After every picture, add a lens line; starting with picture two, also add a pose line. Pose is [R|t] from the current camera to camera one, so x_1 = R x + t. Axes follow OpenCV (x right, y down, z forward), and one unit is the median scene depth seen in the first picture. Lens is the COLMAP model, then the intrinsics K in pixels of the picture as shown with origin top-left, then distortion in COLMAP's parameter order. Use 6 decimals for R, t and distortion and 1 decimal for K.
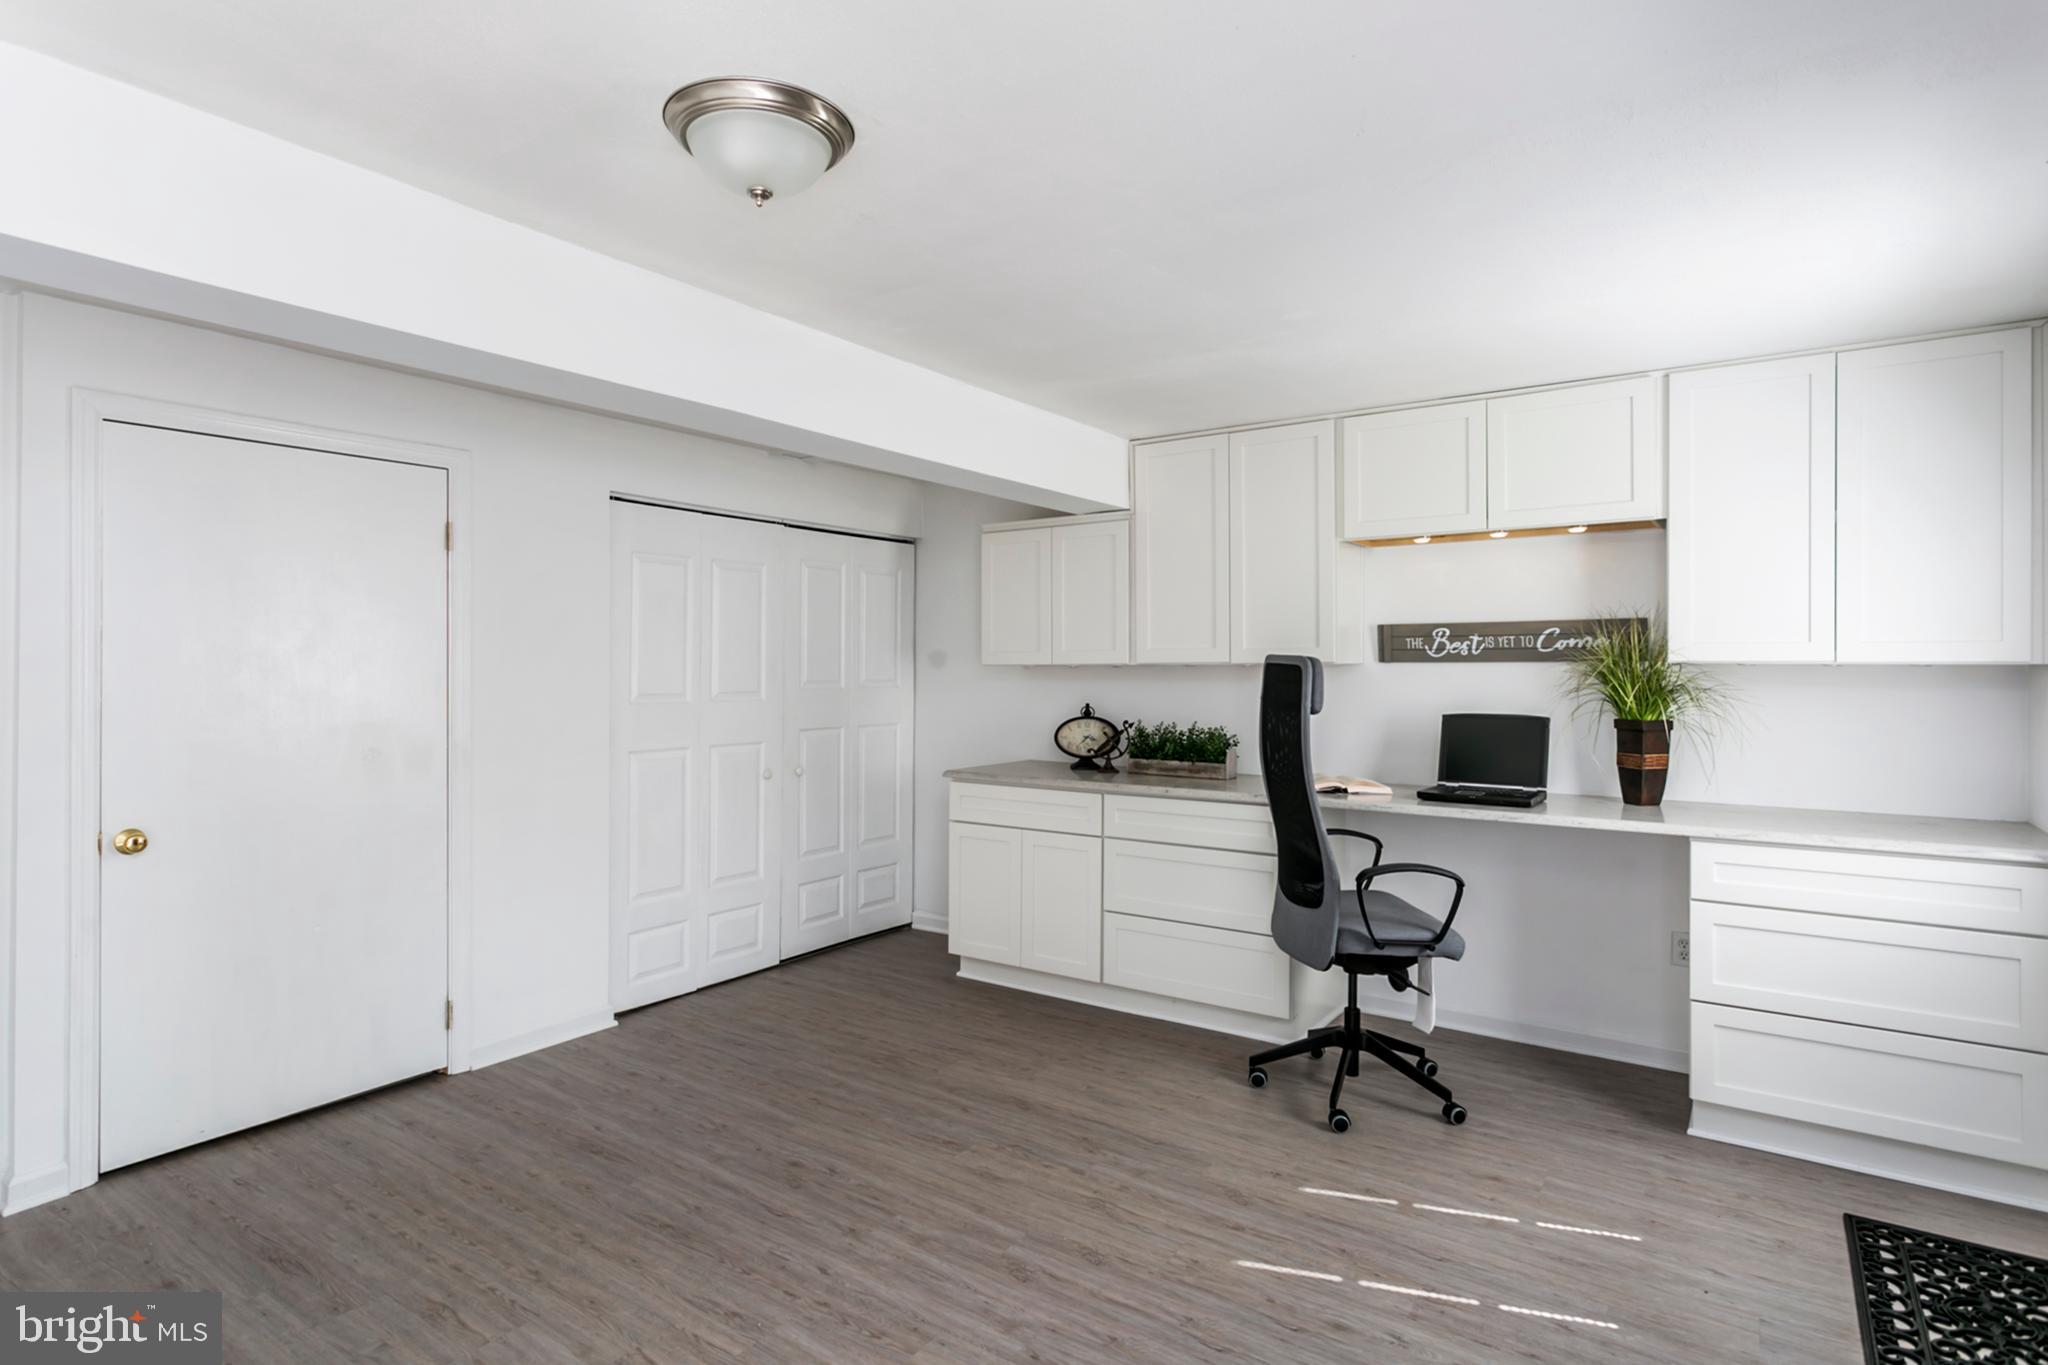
lens RADIAL K [[1080.2, 0, 1024.4], [0, 1080.2, 665.5], [0, 0, 1]] dist [-0.001974, 0.000241]
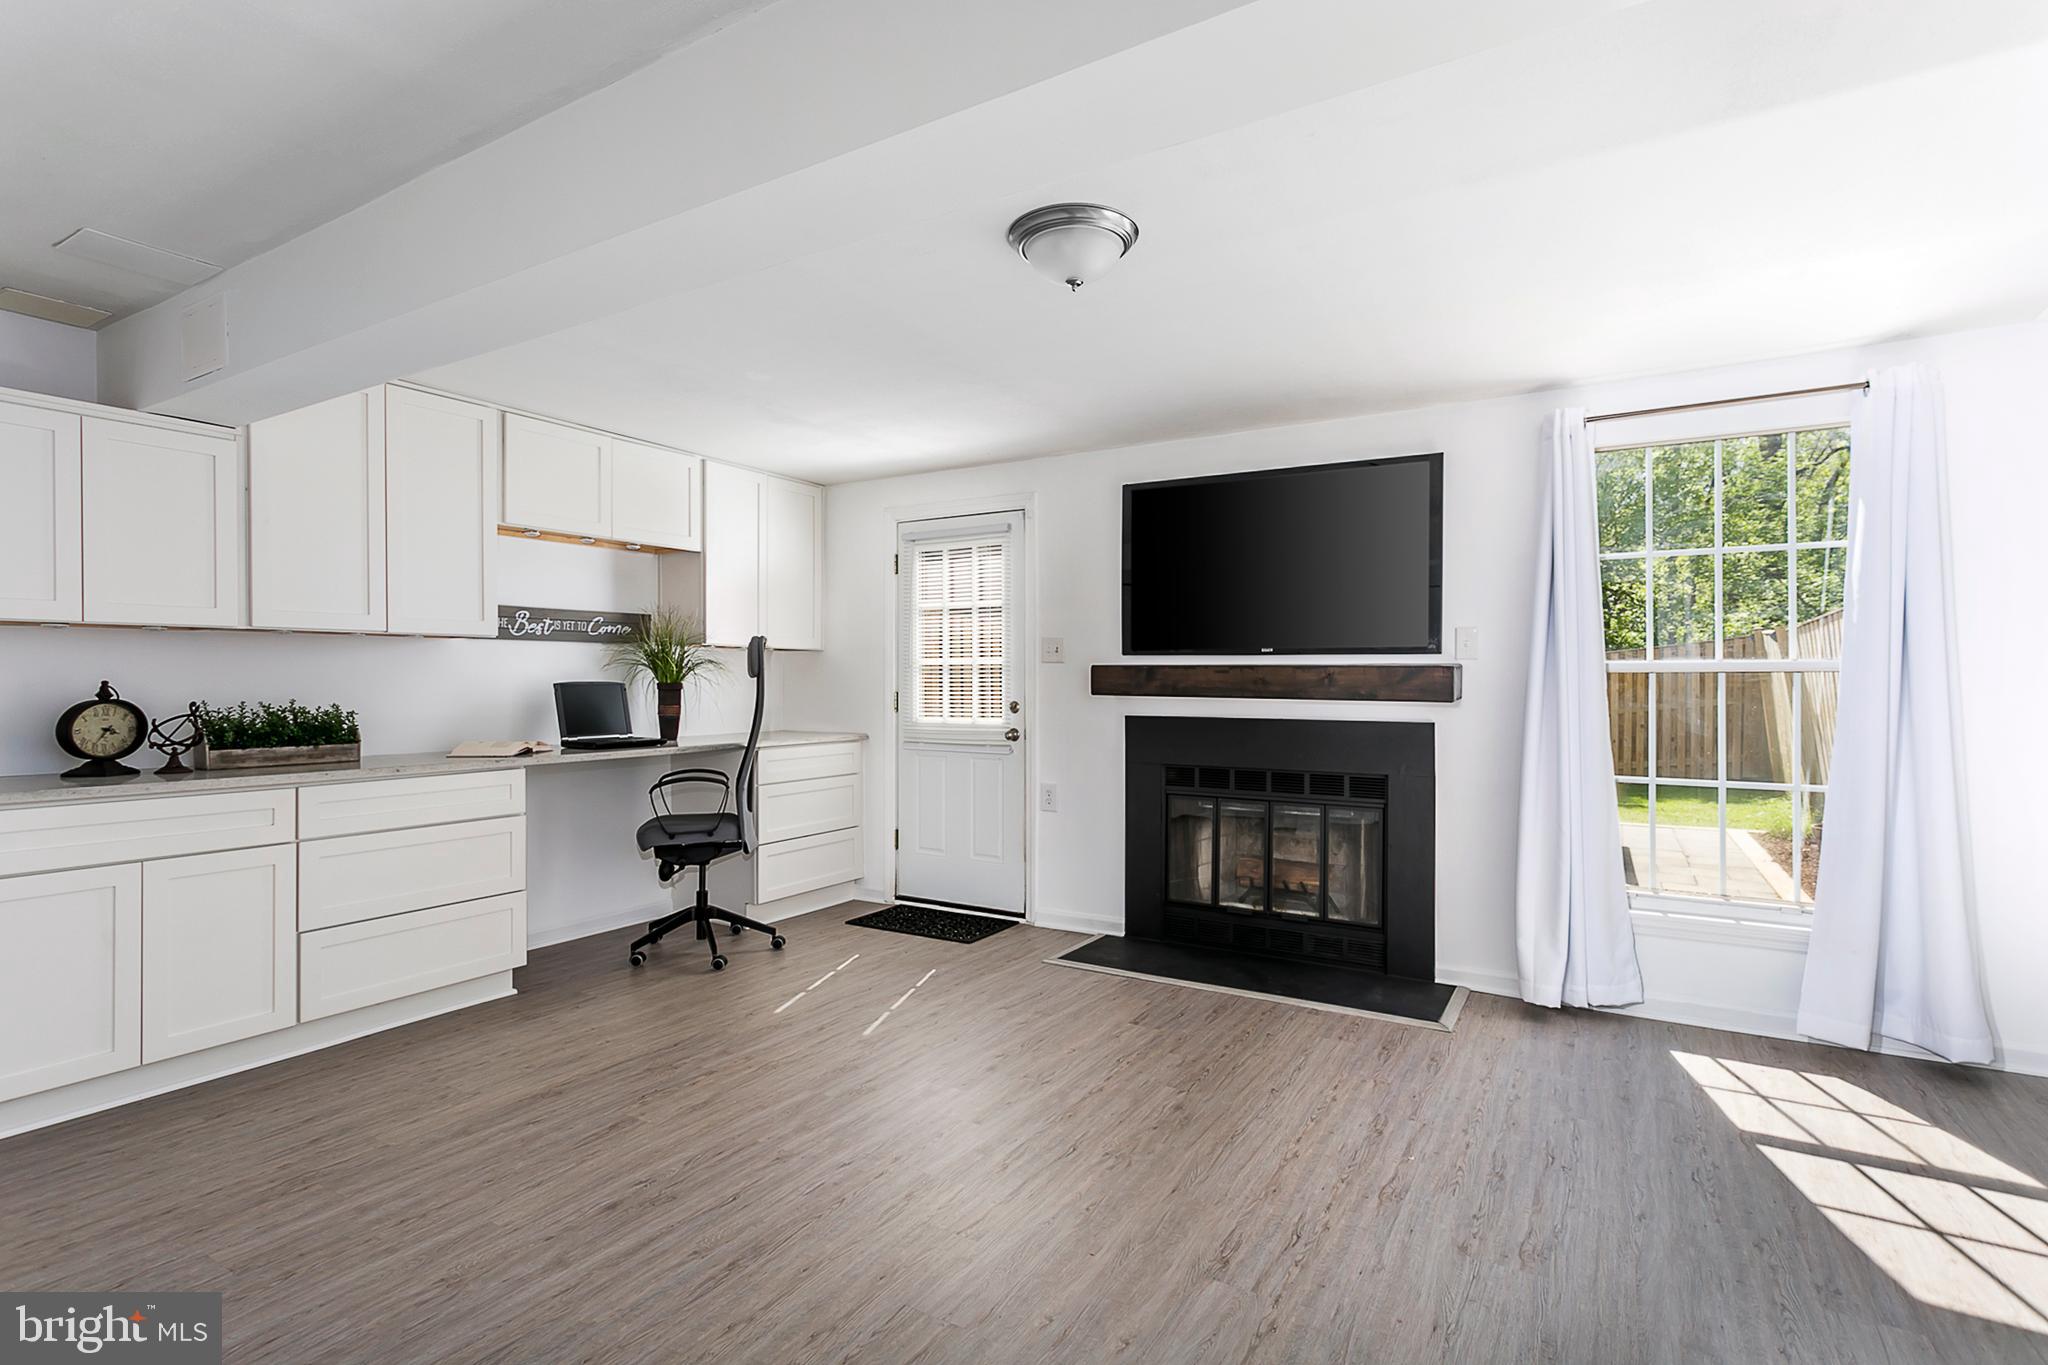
lens RADIAL K [[979.9, 0, 1022.9], [0, 979.9, 687.4], [0, 0, 1]] dist [0.000263, 0.000191]
pose [[-0.069069, -0.006426, 0.997591, -0.753309], [0.001474, 0.999978, 0.006544, 0.044603], [-0.997611, 0.001922, -0.069058, 0.563623]]
